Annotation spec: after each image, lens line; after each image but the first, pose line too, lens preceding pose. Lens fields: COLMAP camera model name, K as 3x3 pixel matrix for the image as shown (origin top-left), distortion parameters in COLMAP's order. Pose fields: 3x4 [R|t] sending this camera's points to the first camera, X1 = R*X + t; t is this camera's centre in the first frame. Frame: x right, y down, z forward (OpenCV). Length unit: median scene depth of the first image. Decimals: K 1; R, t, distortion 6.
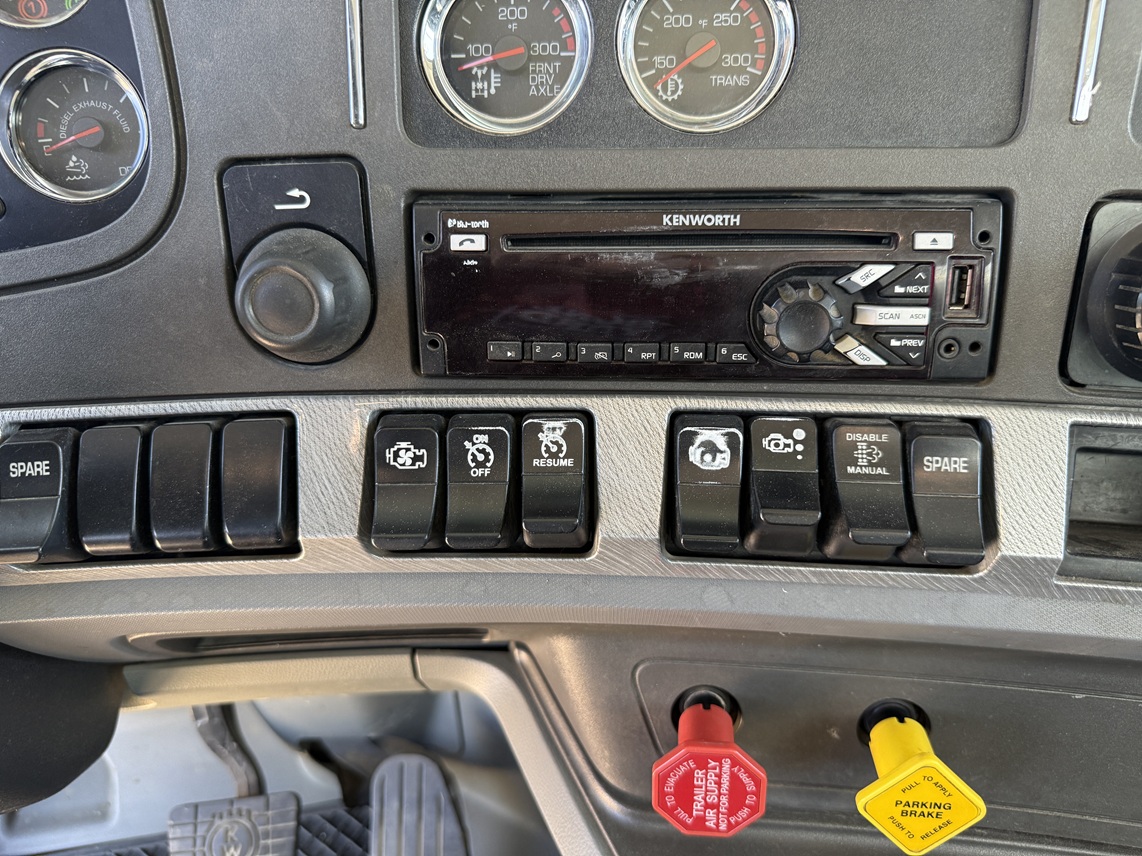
lens RADIAL K [[799.2, 0, 566.9], [0, 799.2, 425.3], [0, 0, 1]] dist [0.151308, -0.244885]
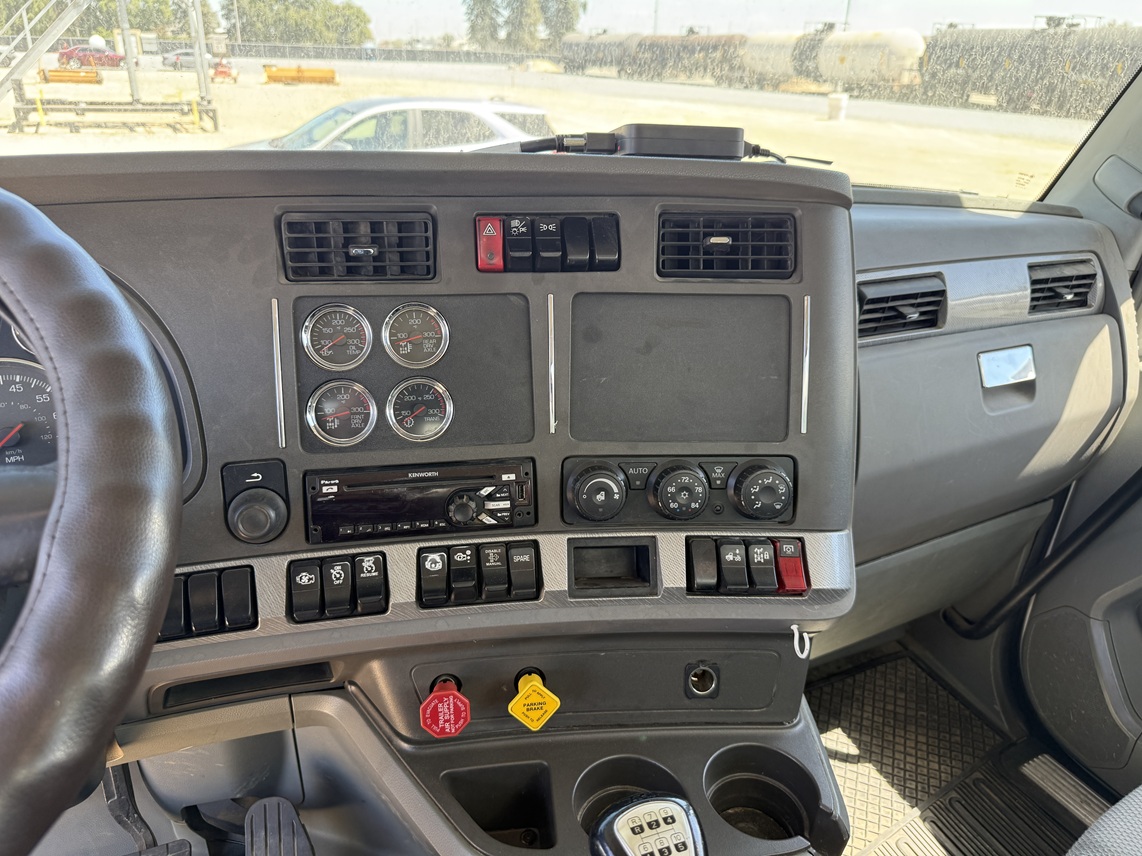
lens RADIAL K [[799.2, 0, 566.9], [0, 799.2, 425.3], [0, 0, 1]] dist [0.151308, -0.244885]
pose [[0.964243, -0.053514, 0.259561, -0.052373], [0.094316, 0.984572, -0.147383, 0.018893], [-0.247669, 0.166594, 0.954414, -1.575095]]
